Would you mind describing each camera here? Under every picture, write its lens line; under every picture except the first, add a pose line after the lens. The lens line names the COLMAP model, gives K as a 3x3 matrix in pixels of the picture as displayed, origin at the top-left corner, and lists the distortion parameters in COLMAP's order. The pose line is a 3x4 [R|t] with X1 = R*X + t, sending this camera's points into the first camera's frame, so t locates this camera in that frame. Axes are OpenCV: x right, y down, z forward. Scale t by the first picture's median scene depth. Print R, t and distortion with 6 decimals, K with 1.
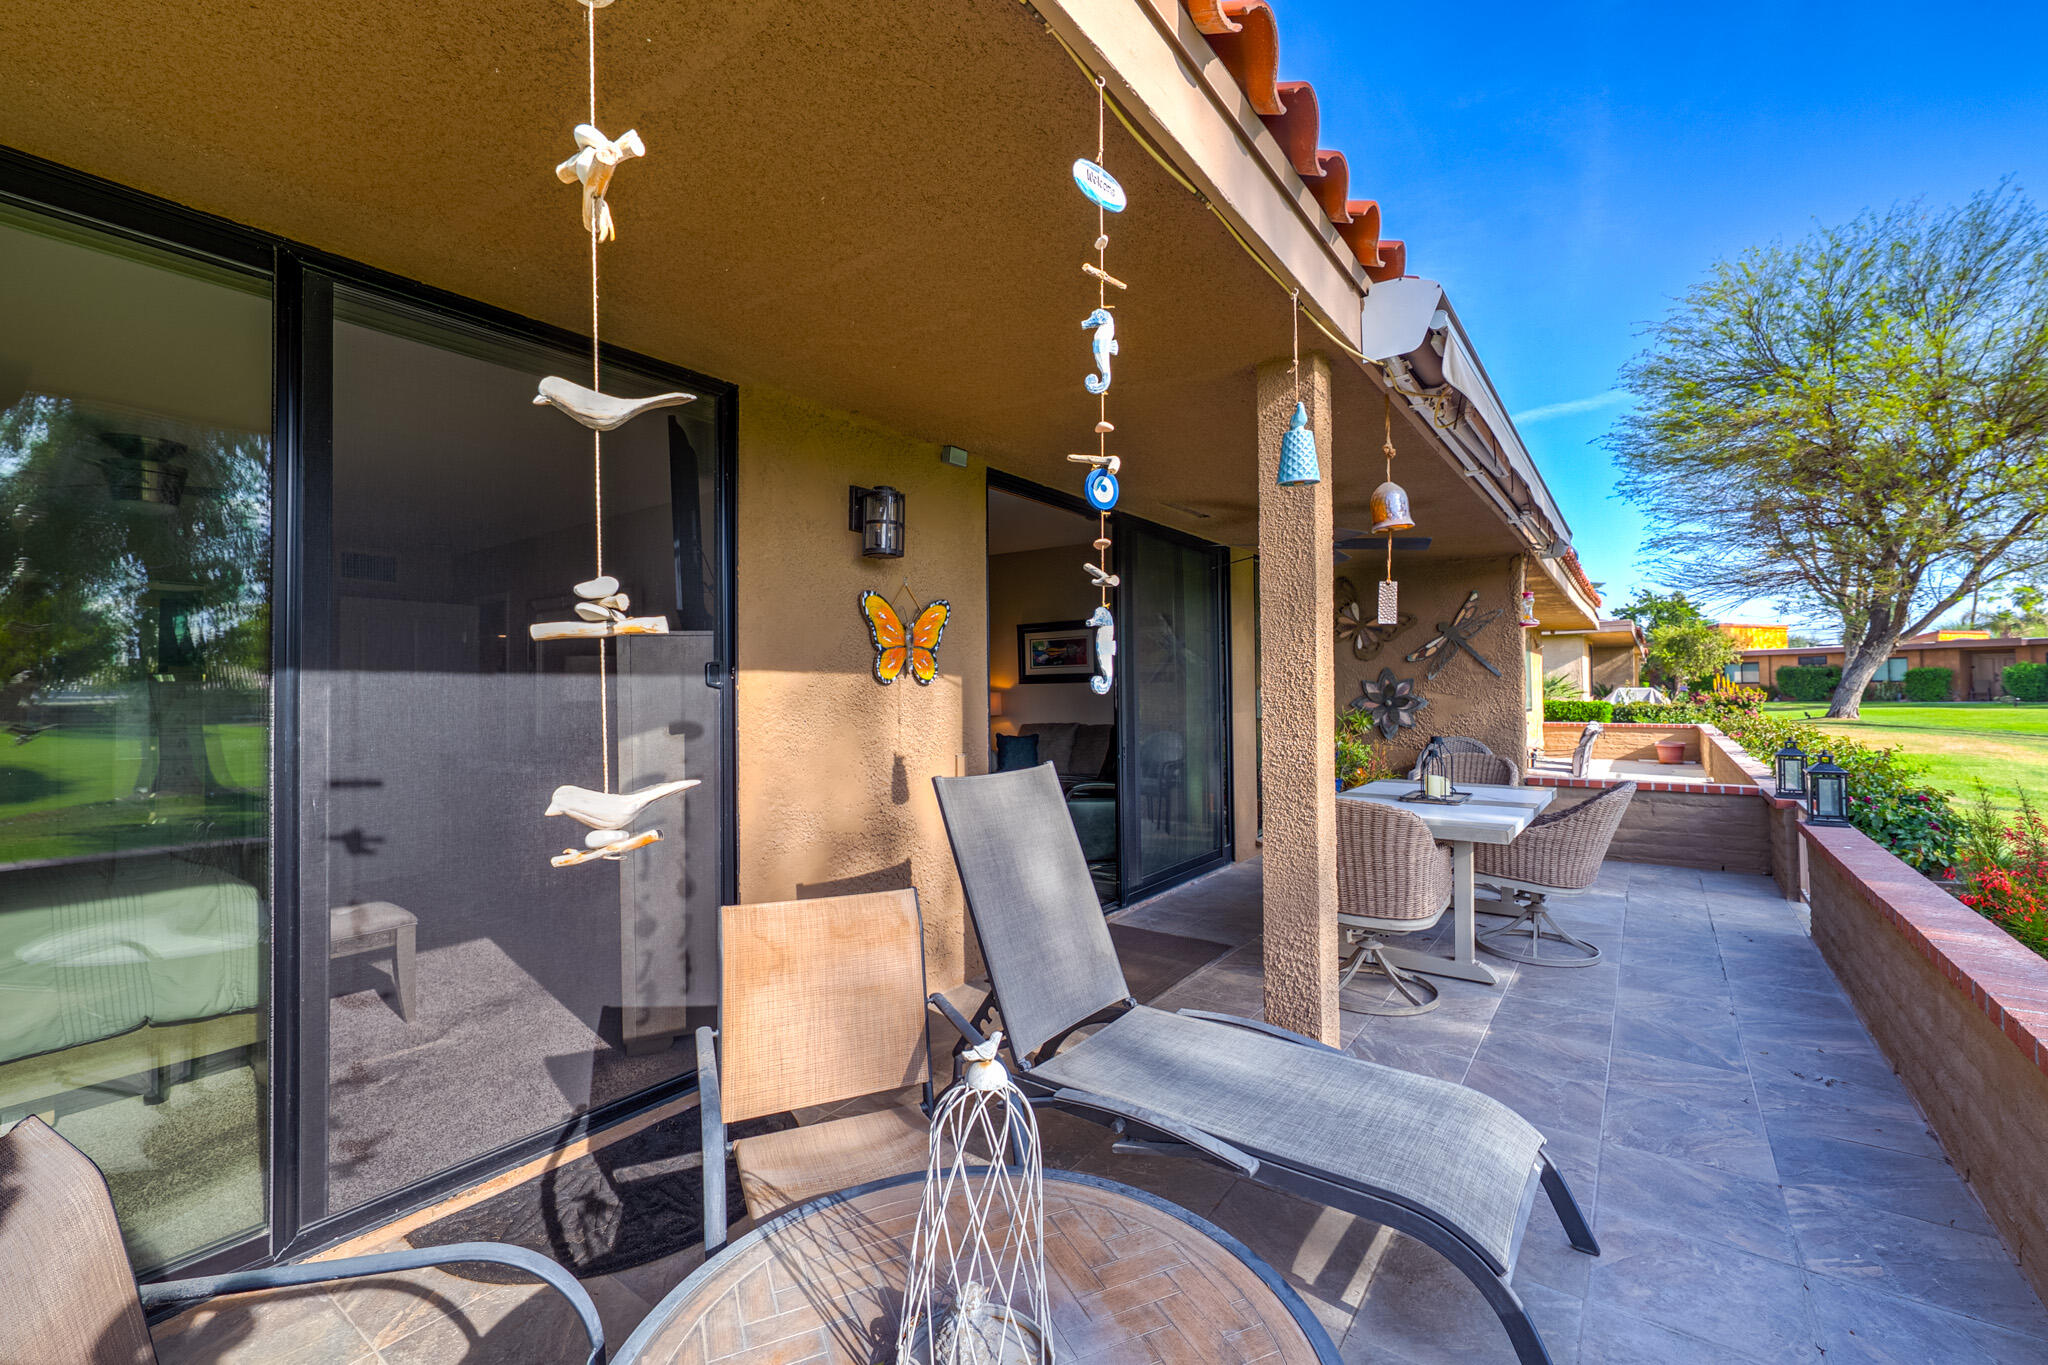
lens RADIAL K [[869.1, 0, 1025.5], [0, 869.1, 684.7], [0, 0, 1]] dist [0.002045, 0.000734]
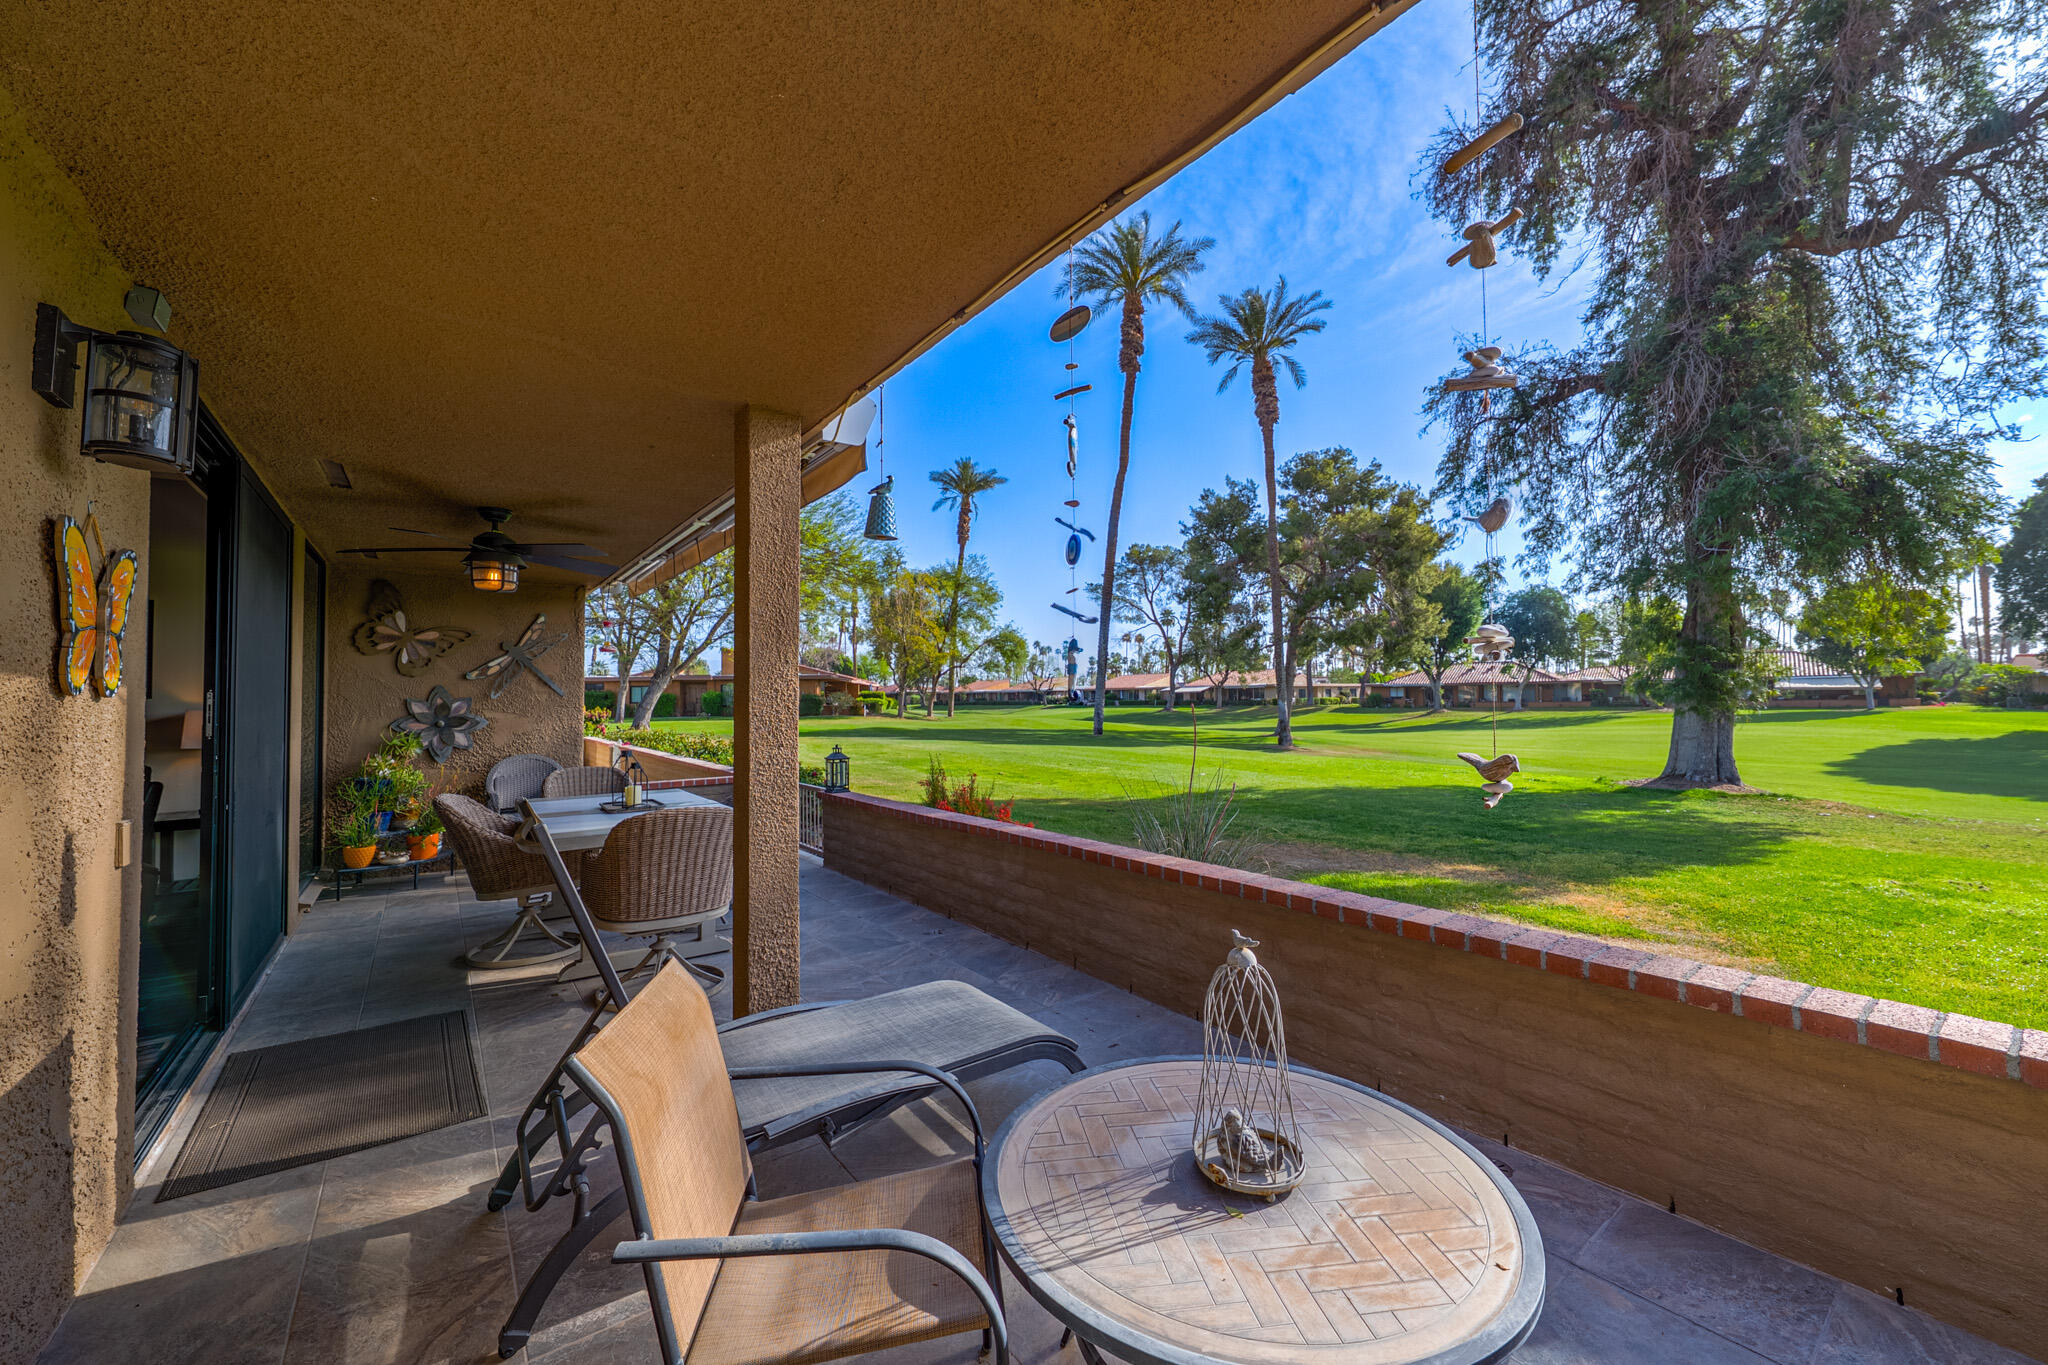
lens RADIAL K [[846.3, 0, 994.4], [0, 846.3, 674.0], [0, 0, 1]] dist [-0.003030, -0.000564]
pose [[0.266229, 0.035687, 0.963249, -0.306448], [0.002133, 0.999290, -0.037612, 0.003649], [-0.963907, 0.012068, 0.265964, 0.197843]]
